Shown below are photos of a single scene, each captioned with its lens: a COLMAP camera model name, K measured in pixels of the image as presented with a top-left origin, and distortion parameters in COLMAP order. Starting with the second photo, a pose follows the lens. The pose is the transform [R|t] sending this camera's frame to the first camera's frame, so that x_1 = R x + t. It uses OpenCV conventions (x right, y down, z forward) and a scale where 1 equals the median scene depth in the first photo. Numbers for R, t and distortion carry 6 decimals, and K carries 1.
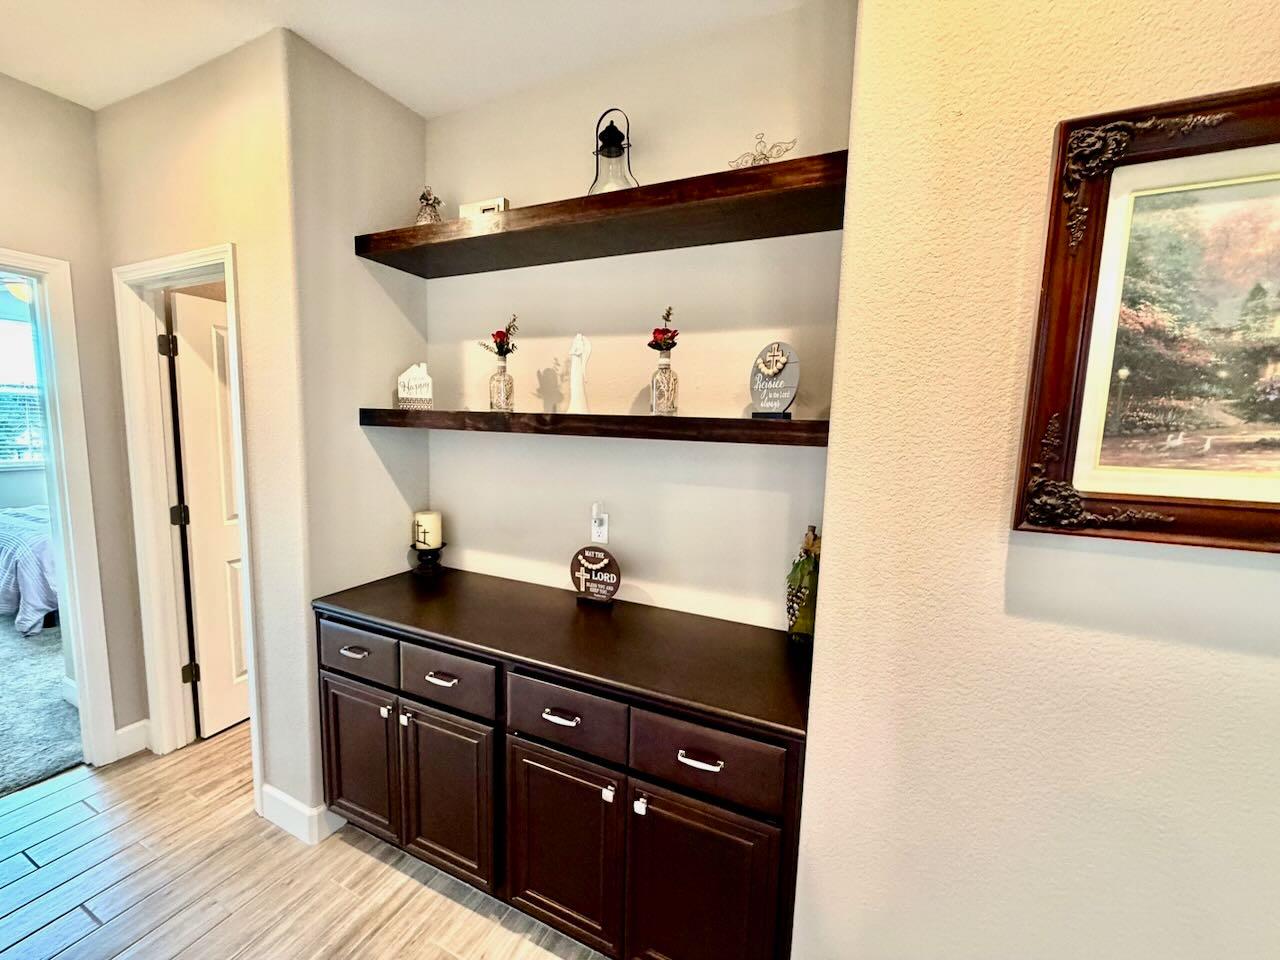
lens RADIAL K [[515.7, 0, 637.1], [0, 515.7, 481.2], [0, 0, 1]] dist [0.003108, 0.000324]
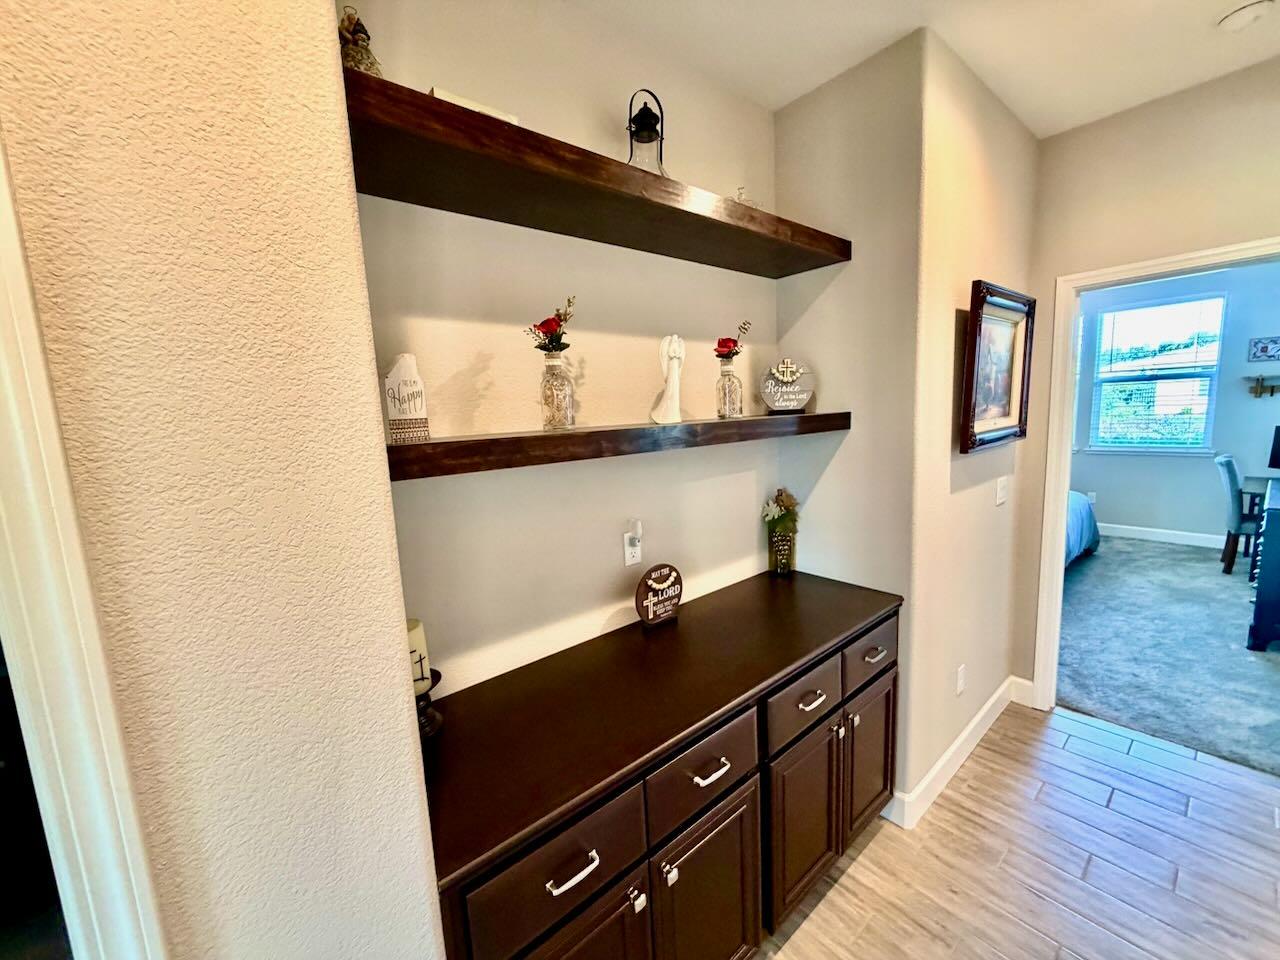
lens RADIAL K [[515.7, 0, 634.7], [0, 515.7, 481.6], [0, 0, 1]] dist [0.003108, 0.000324]
pose [[0.428737, -0.172965, 0.886717, -0.908049], [0.162616, 0.980246, 0.112583, -0.132552], [-0.888674, 0.095926, 0.448394, 0.617672]]
